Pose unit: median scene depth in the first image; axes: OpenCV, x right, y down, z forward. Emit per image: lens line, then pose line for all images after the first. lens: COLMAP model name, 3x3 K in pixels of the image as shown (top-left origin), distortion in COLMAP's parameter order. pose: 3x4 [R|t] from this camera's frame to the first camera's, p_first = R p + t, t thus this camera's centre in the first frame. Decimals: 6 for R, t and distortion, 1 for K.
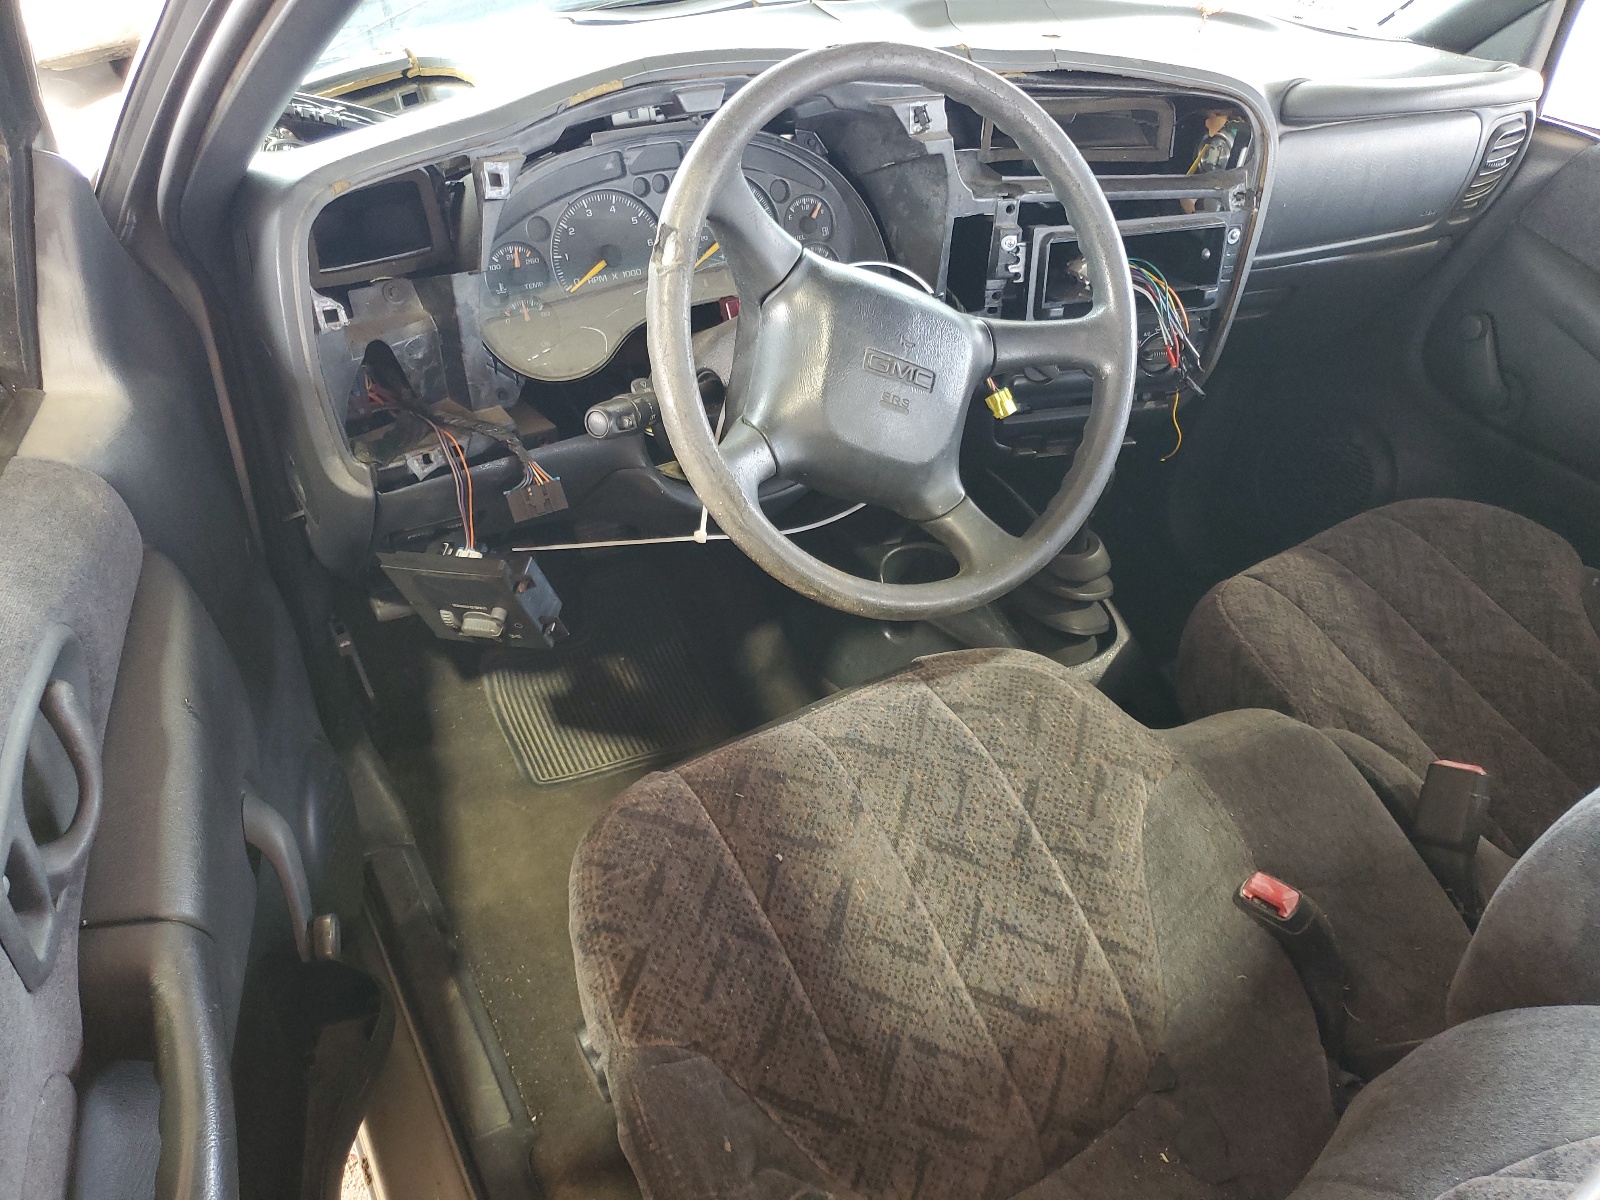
lens RADIAL K [[1252.4, 0, 800.0], [0, 1252.4, 600.0], [0, 0, 1]] dist [0.069482, -0.161967]
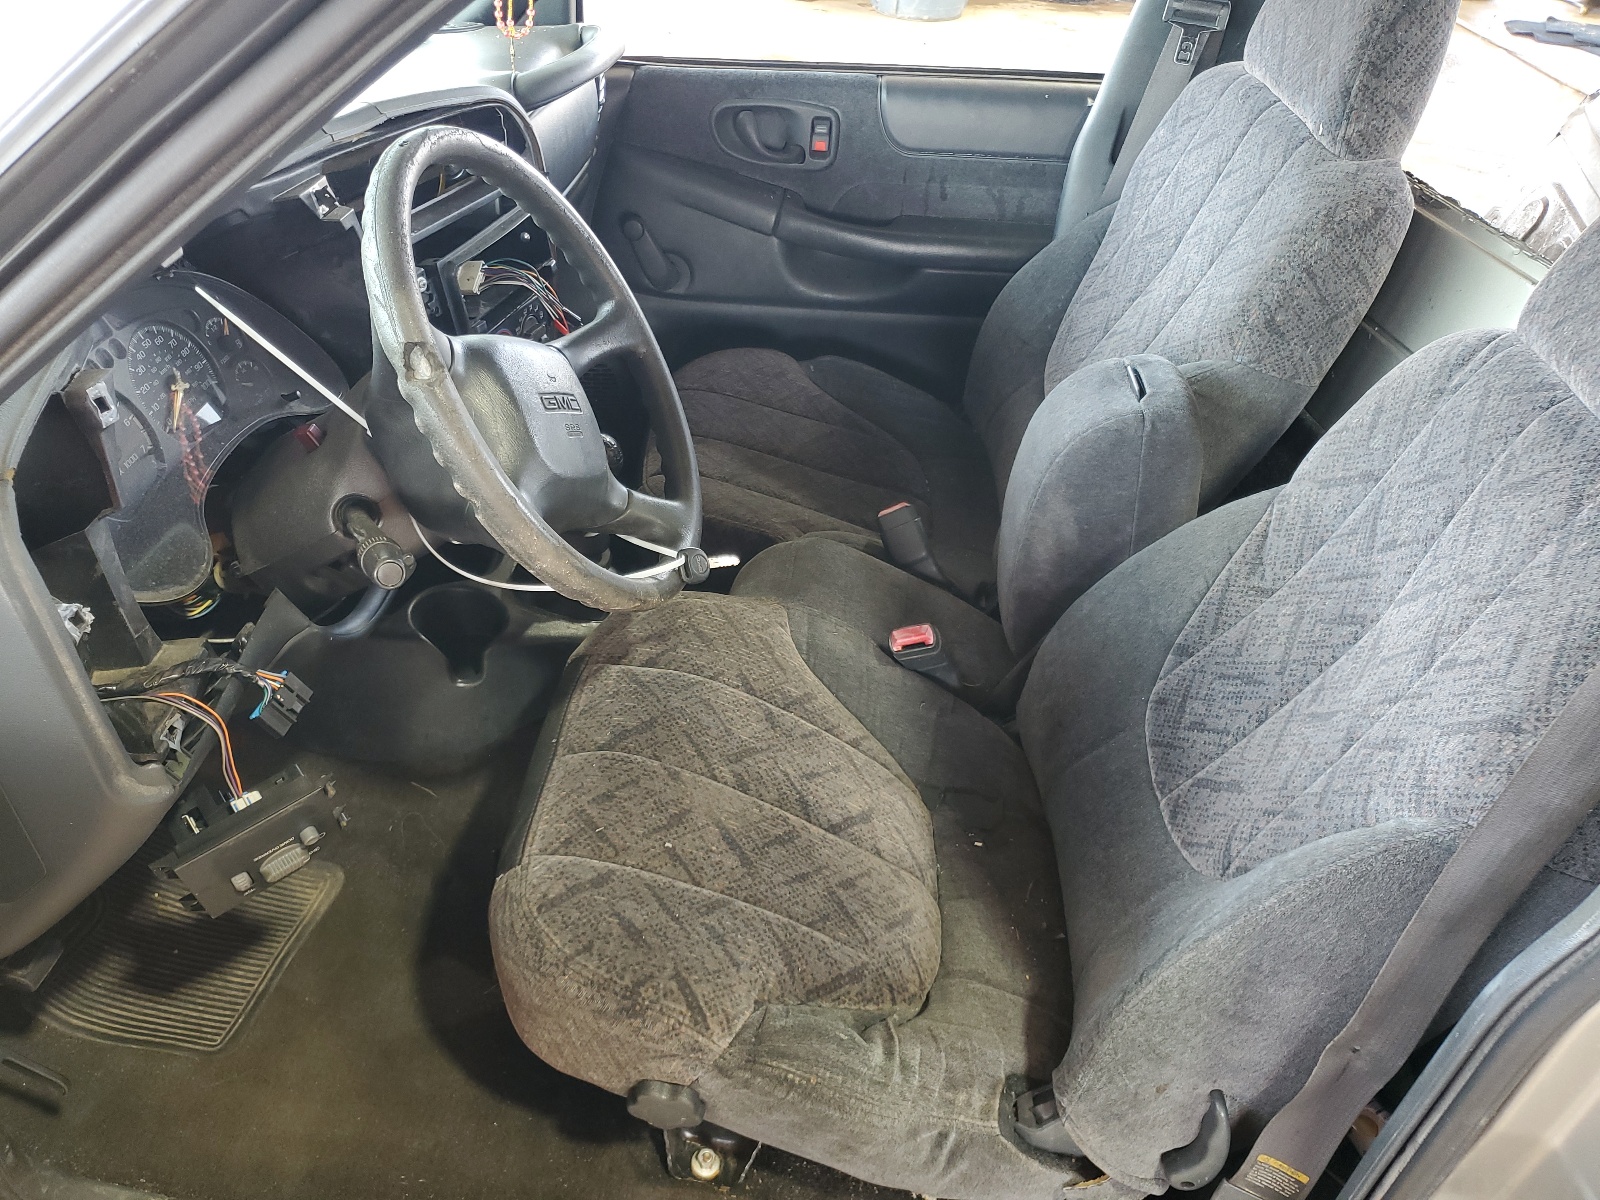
lens RADIAL K [[1211.0, 0, 800.0], [0, 1211.0, 600.0], [0, 0, 1]] dist [-0.003817, -0.058262]
pose [[0.585555, -0.509758, 0.630295, -0.496286], [0.491122, 0.841677, 0.224455, -0.153948], [-0.644923, 0.178121, 0.743201, 0.097413]]
